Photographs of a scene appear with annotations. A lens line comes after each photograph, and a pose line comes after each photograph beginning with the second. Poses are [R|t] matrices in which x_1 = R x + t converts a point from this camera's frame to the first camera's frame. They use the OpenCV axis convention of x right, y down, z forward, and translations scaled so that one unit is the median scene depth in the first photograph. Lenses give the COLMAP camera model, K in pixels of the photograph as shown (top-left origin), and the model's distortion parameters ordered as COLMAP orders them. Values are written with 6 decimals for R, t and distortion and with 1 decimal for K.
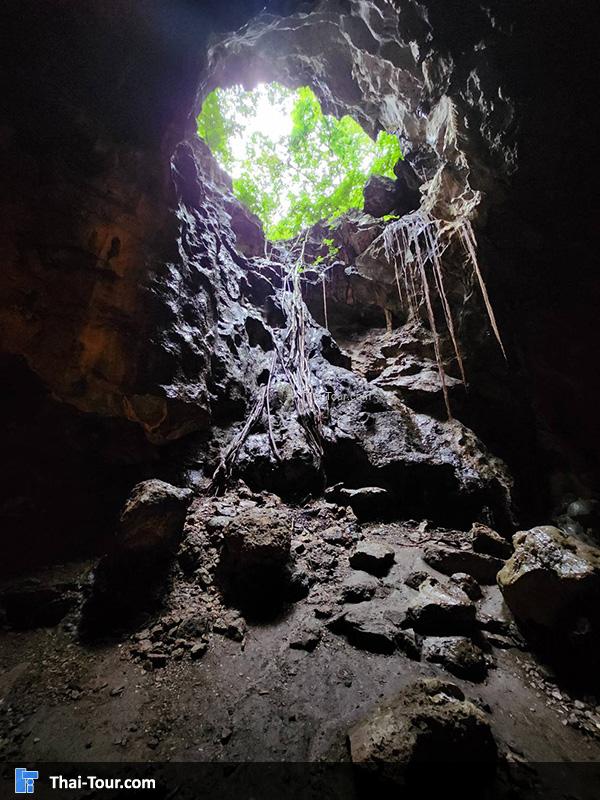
lens RADIAL K [[318.2, 0, 300.0], [0, 318.2, 400.0], [0, 0, 1]] dist [-0.011020, -0.000341]
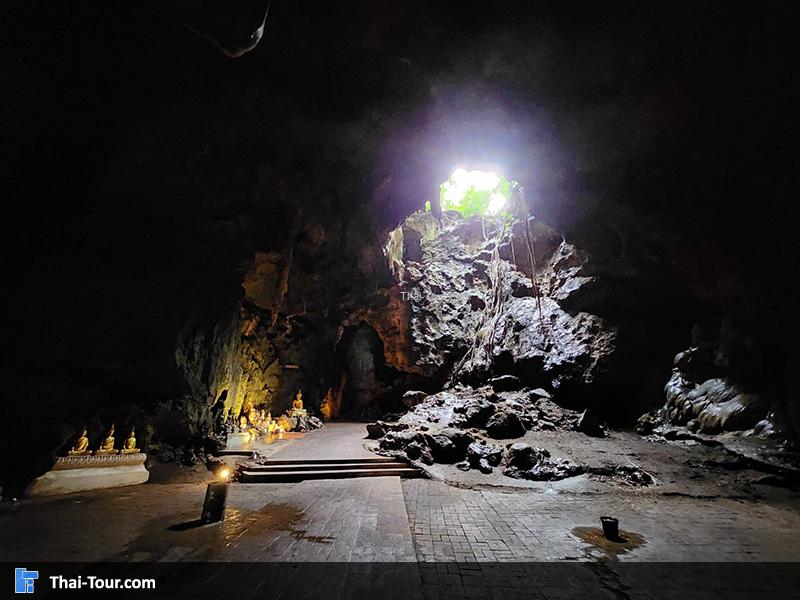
lens RADIAL K [[318.2, 0, 400.0], [0, 318.2, 300.0], [0, 0, 1]] dist [-0.011020, -0.000341]
pose [[0.411190, -0.358245, -0.838202, 1.644017], [0.375999, 0.904322, -0.202054, -0.009865], [0.830390, -0.232080, 0.506548, -0.450185]]
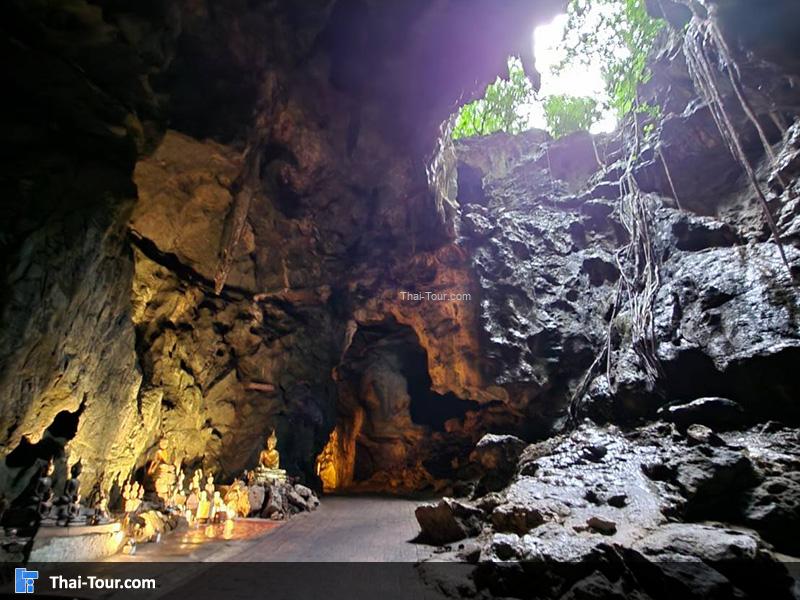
lens RADIAL K [[431.8, 0, 386.5], [0, 431.8, 290.0], [0, 0, 1]] dist [-0.008860, -0.002023]
pose [[0.314284, -0.431778, -0.845454, 1.027136], [0.374311, 0.874793, -0.307617, 0.024464], [0.872420, -0.219784, 0.436553, -0.294289]]
